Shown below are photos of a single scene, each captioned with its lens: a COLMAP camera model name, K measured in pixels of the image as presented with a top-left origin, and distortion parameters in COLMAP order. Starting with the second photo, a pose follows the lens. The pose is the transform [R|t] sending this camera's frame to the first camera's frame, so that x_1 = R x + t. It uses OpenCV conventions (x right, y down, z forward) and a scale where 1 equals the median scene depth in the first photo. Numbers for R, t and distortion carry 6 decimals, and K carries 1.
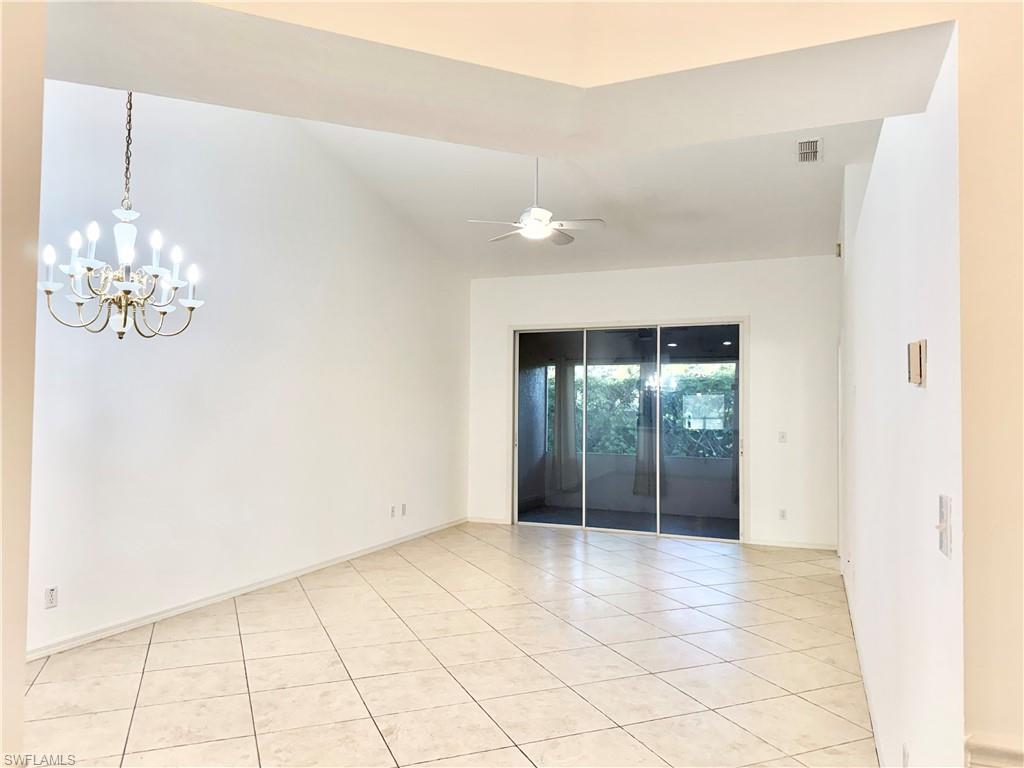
lens RADIAL K [[724.6, 0, 510.3], [0, 724.6, 385.6], [0, 0, 1]] dist [0.054327, -0.007752]
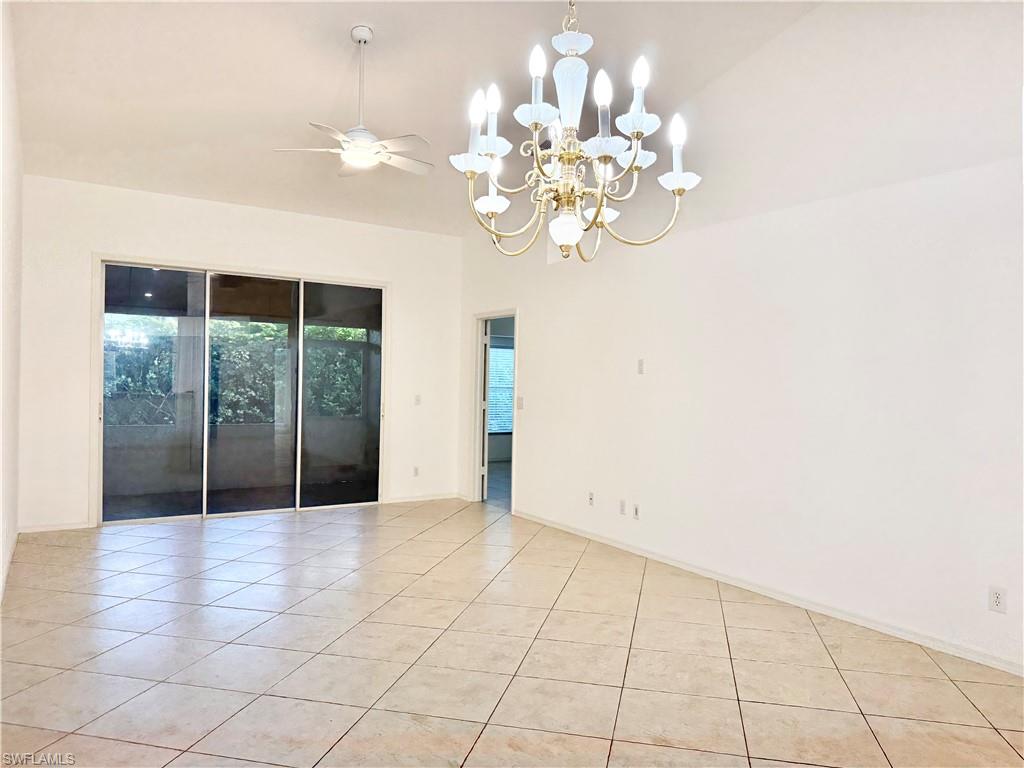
lens RADIAL K [[724.6, 0, 511.0], [0, 724.6, 381.4], [0, 0, 1]] dist [0.054327, -0.007752]
pose [[0.582367, 0.006878, 0.812897, -0.369822], [-0.044492, 0.998735, 0.023423, 0.010992], [-0.811708, -0.049808, 0.581936, 0.246463]]
